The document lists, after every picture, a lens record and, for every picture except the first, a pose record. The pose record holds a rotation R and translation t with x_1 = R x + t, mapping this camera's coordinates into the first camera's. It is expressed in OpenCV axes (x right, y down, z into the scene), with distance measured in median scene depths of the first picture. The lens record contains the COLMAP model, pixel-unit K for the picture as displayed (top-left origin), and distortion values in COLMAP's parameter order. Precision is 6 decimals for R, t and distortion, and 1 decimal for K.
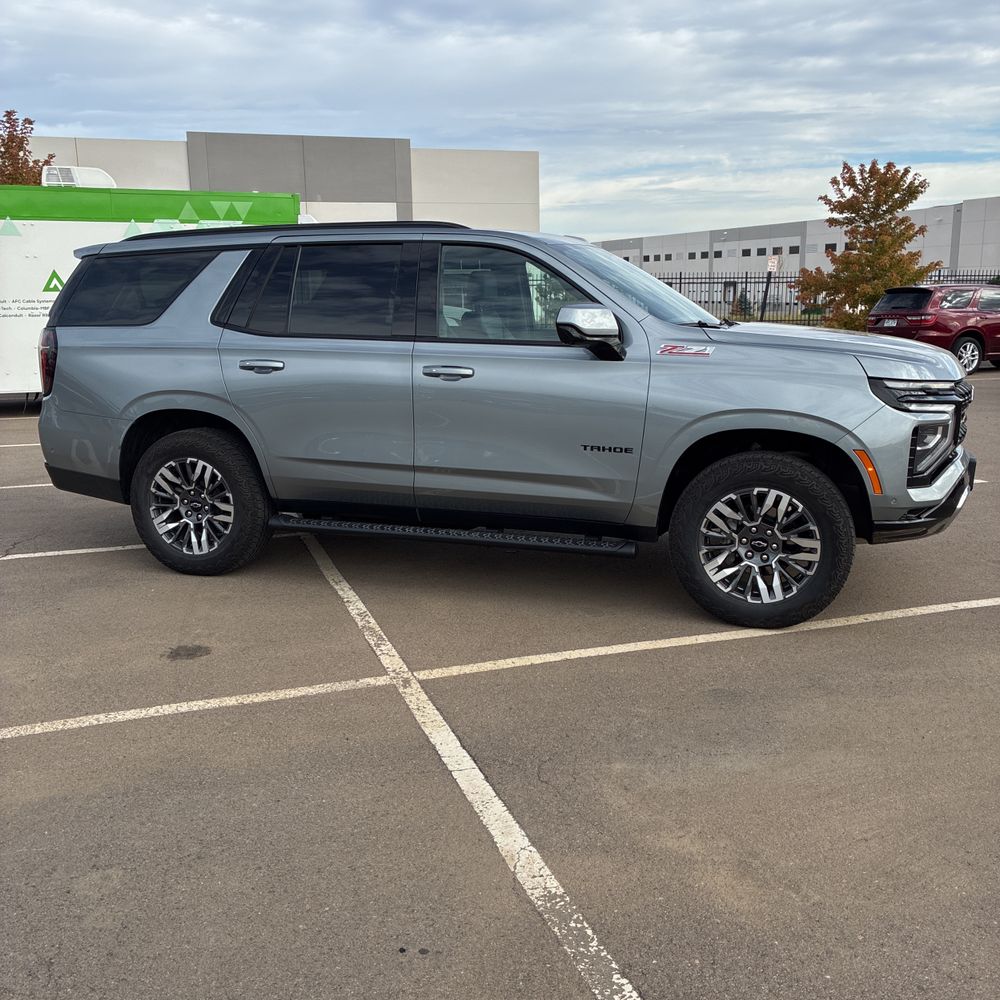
lens RADIAL K [[1021.9, 0, 487.3], [0, 1021.9, 501.1], [0, 0, 1]] dist [0.019402, 0.000000]
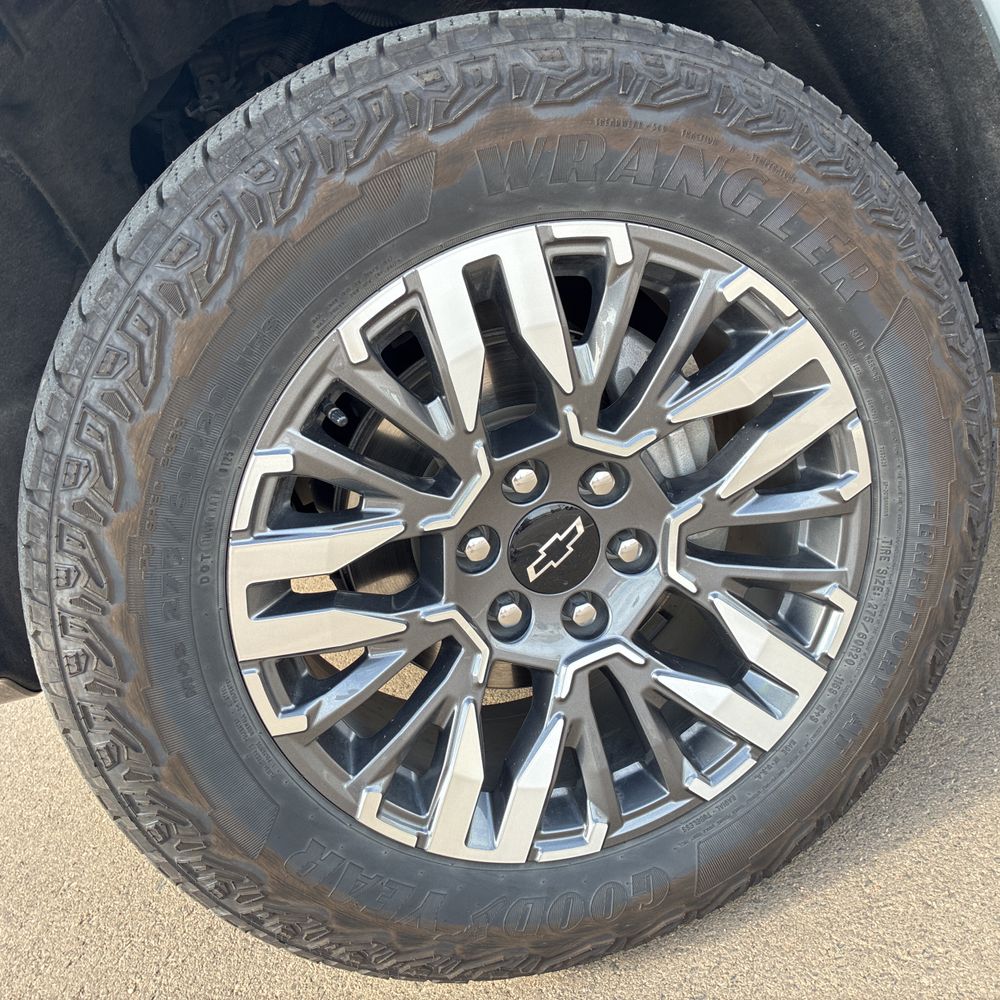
lens RADIAL K [[1021.9, 0, 483.1], [0, 1021.9, 495.8], [0, 0, 1]] dist [0.019402, 0.000000]
pose [[0.650059, -0.689677, 0.319012, 0.180402], [0.659377, 0.720624, 0.214296, -0.011198], [-0.377683, 0.071044, 0.923205, 0.733002]]
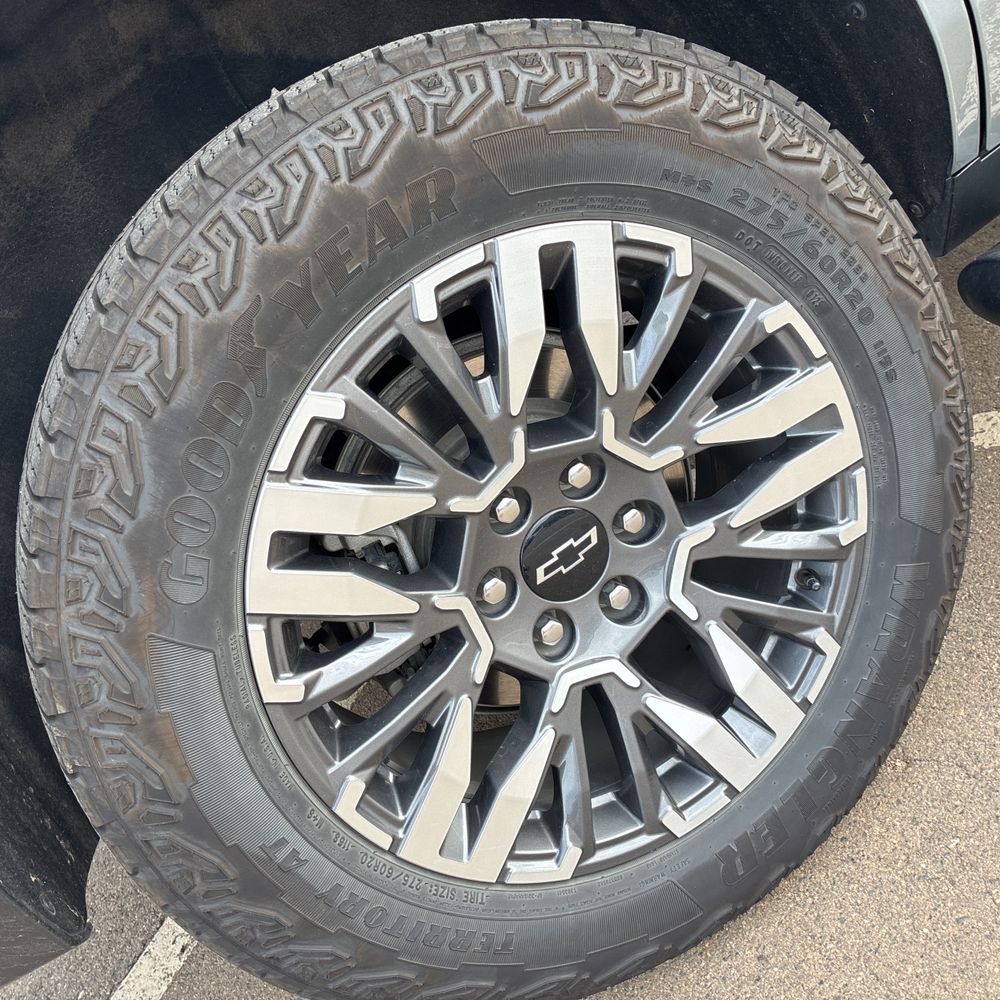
lens RADIAL K [[1021.9, 0, 500.4], [0, 1021.9, 499.2], [0, 0, 1]] dist [0.019402, 0.000000]
pose [[0.666912, -0.555026, 0.497166, 0.152071], [0.524893, 0.823505, 0.215239, -0.010217], [-0.528882, 0.117413, 0.840534, 0.748196]]
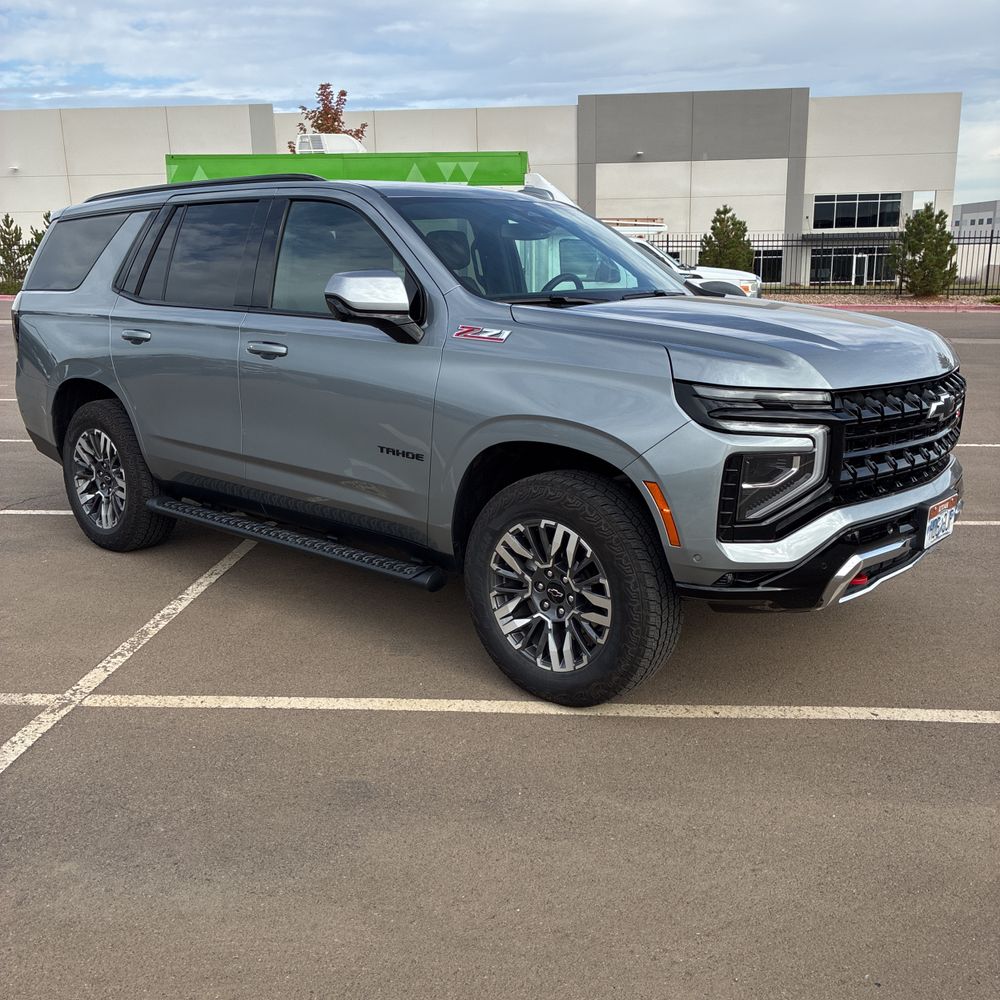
lens RADIAL K [[1021.9, 0, 499.3], [0, 1021.9, 497.9], [0, 0, 1]] dist [0.019402, 0.000000]
pose [[0.925556, 0.087281, -0.368413, 0.437977], [-0.075423, 0.996067, 0.046496, -0.052815], [0.371023, -0.015247, 0.928499, 0.249153]]
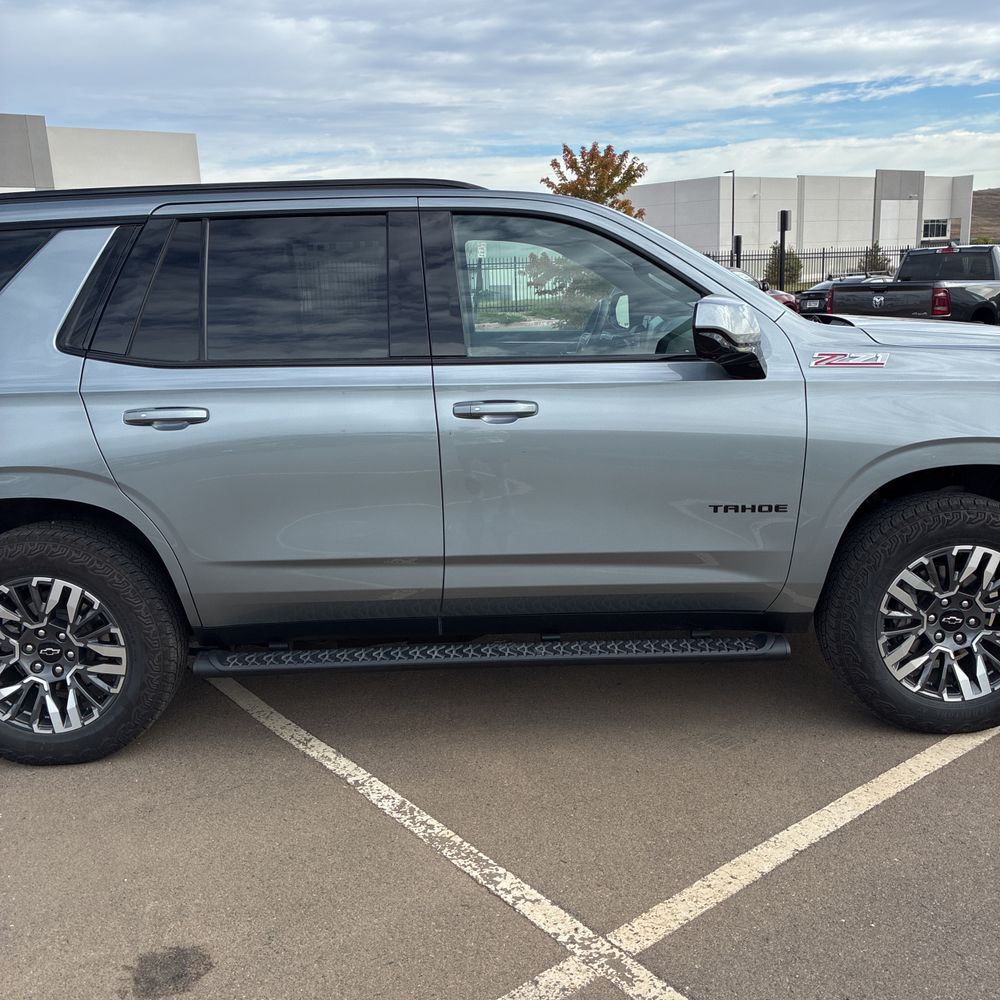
lens RADIAL K [[1021.9, 0, 497.0], [0, 1021.9, 493.0], [0, 0, 1]] dist [0.019402, 0.000000]
pose [[0.944208, -0.092303, 0.316151, -0.229597], [0.091418, 0.995656, 0.017665, -0.079497], [-0.316408, 0.012223, 0.948544, 0.359695]]
